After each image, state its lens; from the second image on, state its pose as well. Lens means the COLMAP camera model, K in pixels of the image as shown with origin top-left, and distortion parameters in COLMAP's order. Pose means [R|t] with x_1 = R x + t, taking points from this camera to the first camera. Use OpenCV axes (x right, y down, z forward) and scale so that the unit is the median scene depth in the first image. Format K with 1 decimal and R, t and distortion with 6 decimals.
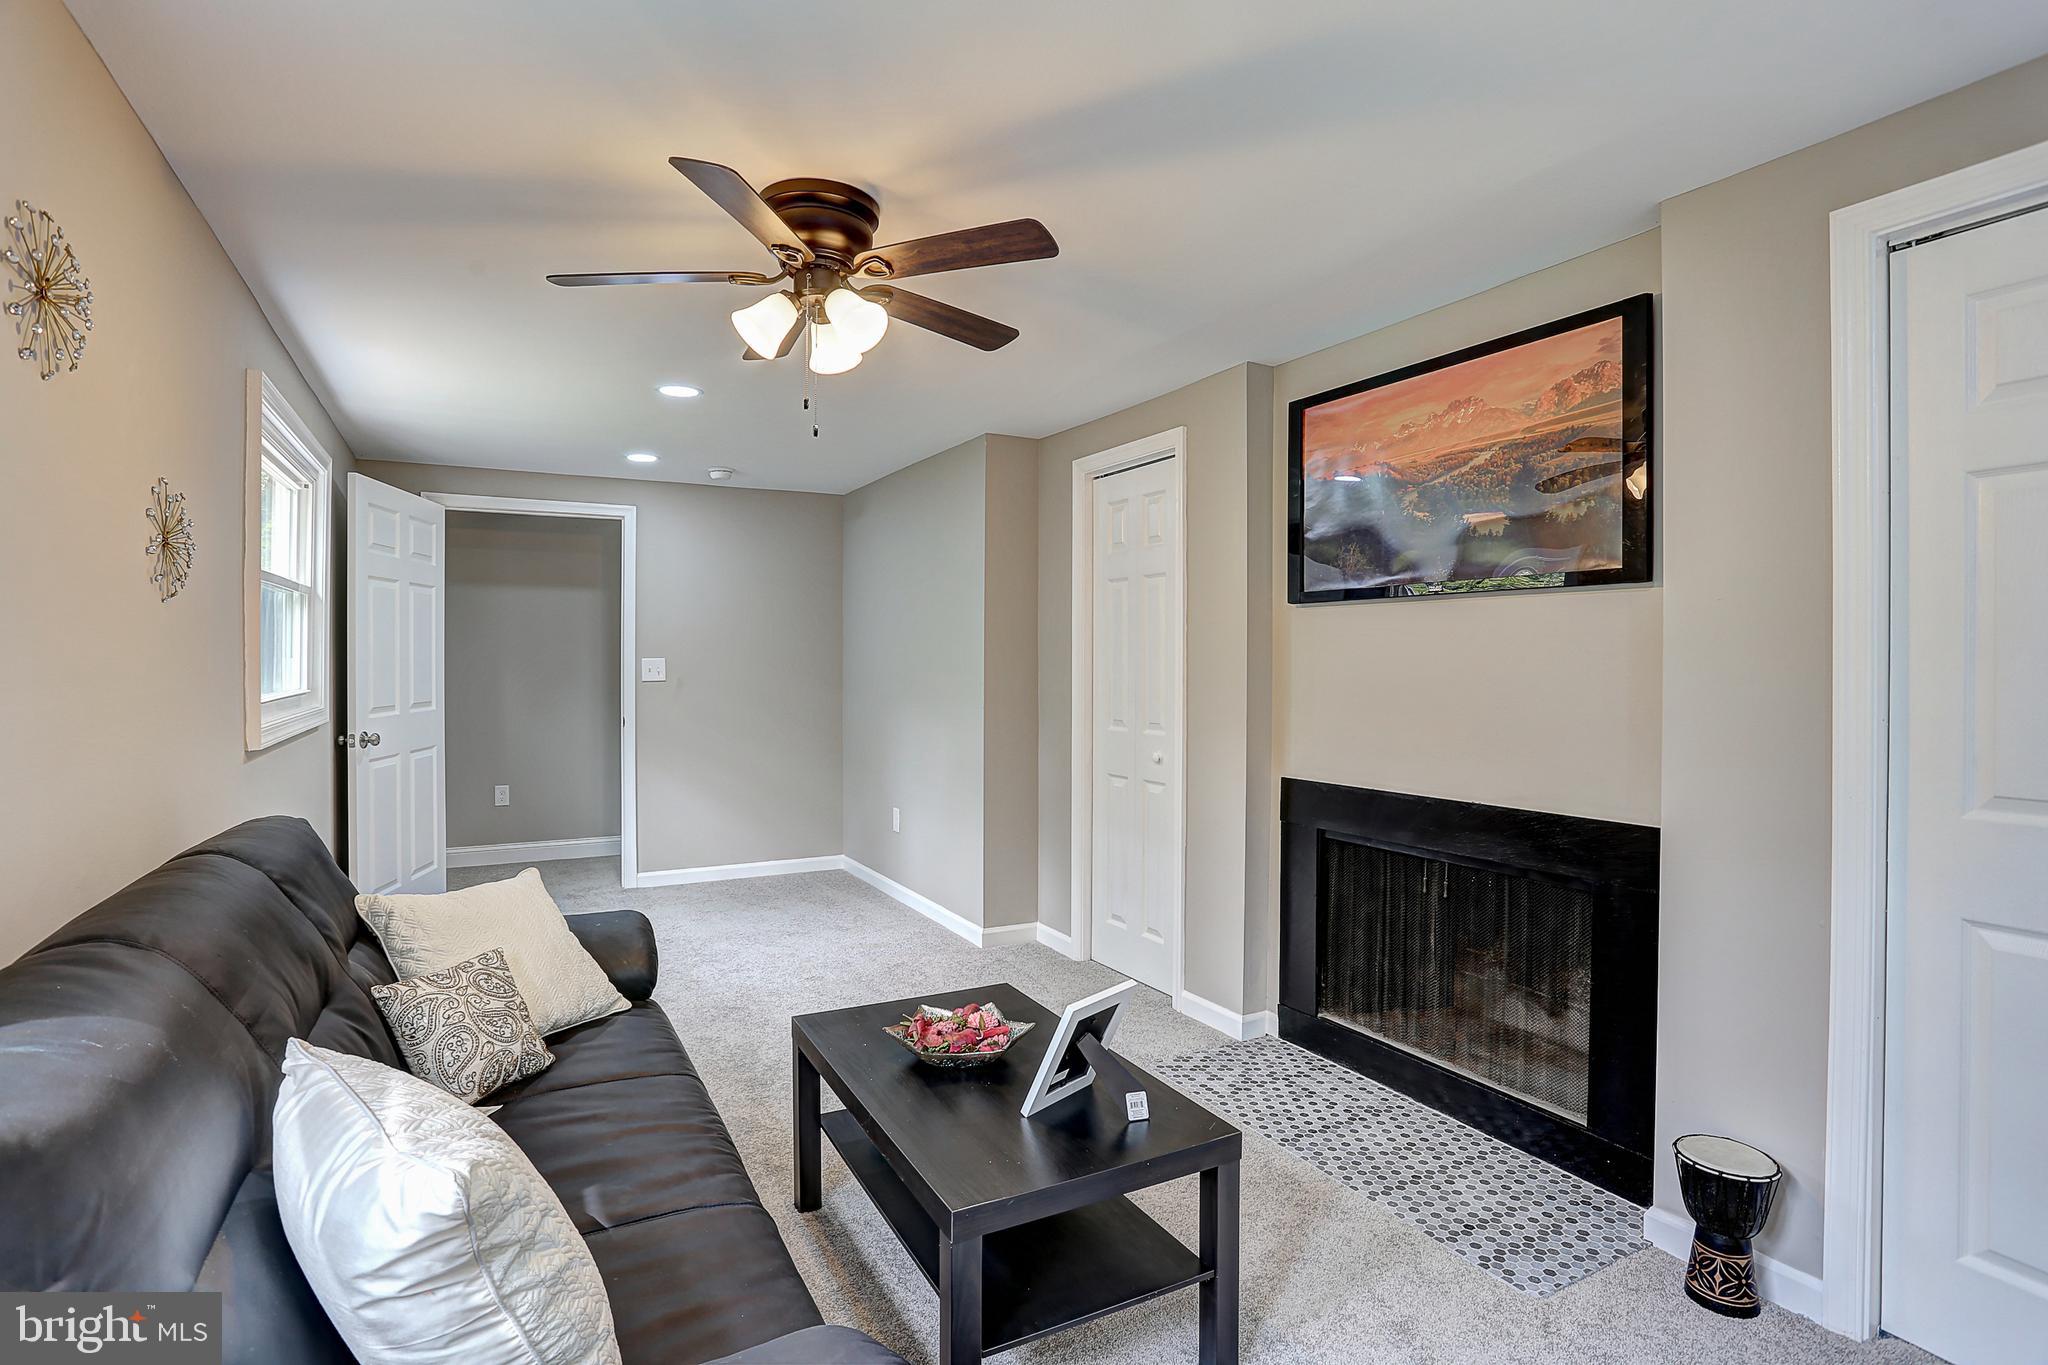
lens RADIAL K [[977.2, 0, 1028.8], [0, 977.2, 700.8], [0, 0, 1]] dist [-0.070969, 0.025385]
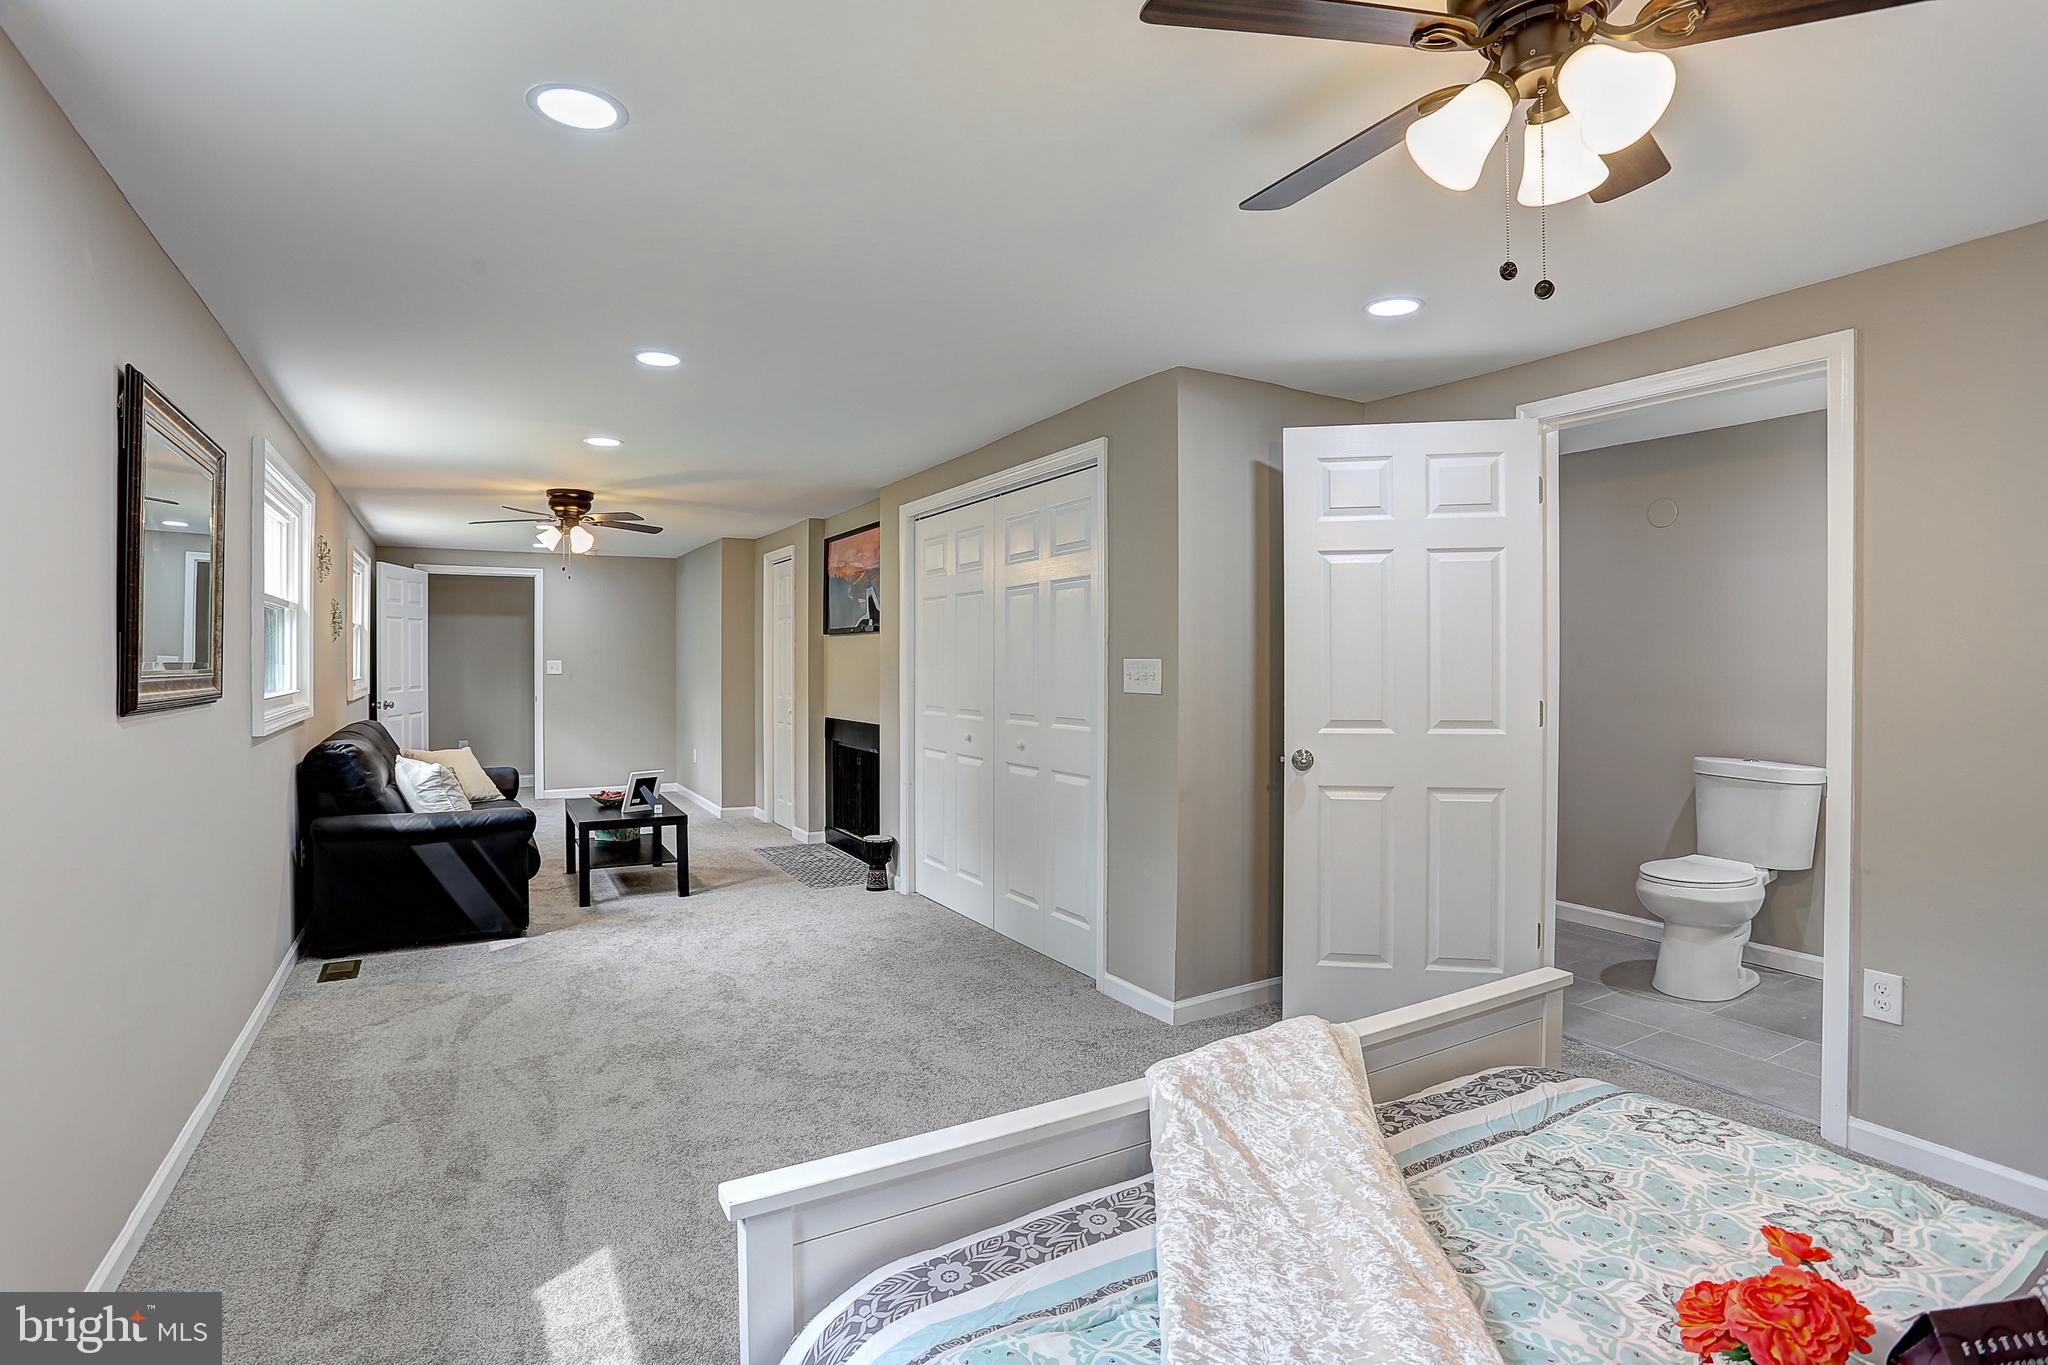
lens RADIAL K [[1004.4, 0, 1020.5], [0, 1004.4, 670.5], [0, 0, 1]] dist [-0.072487, 0.028463]
pose [[0.999969, -0.002734, 0.007419, 0.505680], [0.002983, 0.999422, -0.033869, 0.041212], [-0.007322, 0.033890, 0.999399, -0.879587]]
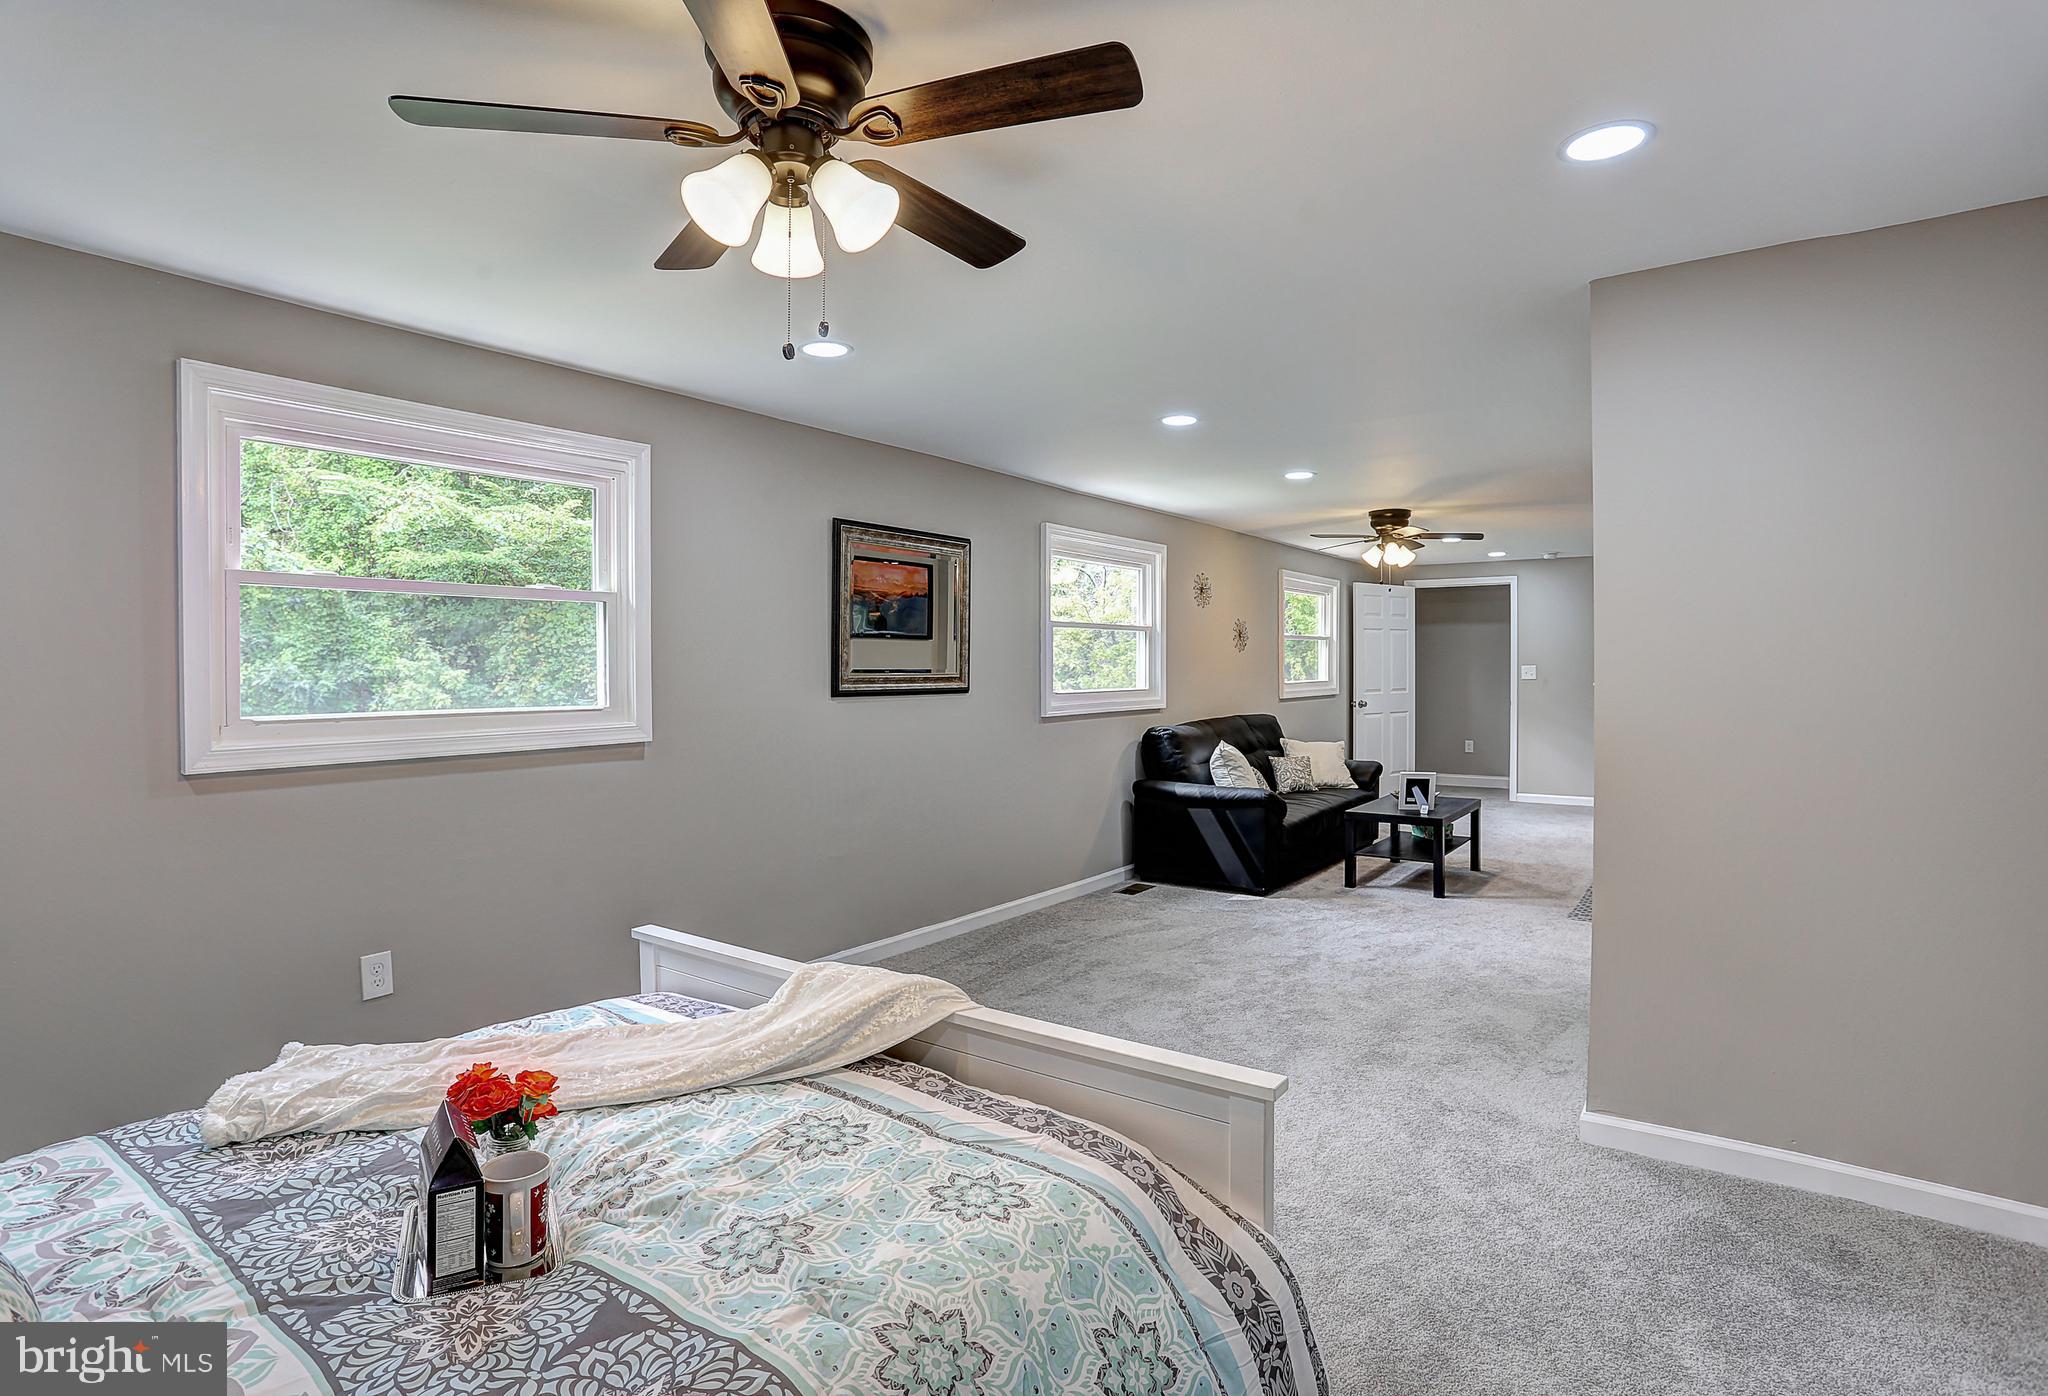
lens RADIAL K [[1026.5, 0, 1024.0], [0, 1026.5, 698.0], [0, 0, 1]] dist [-0.087043, 0.000001]
pose [[0.426201, 0.025078, -0.904281, 1.042381], [-0.036080, 0.999292, 0.010708, 0.030333], [0.903908, 0.028063, 0.426804, -0.654636]]
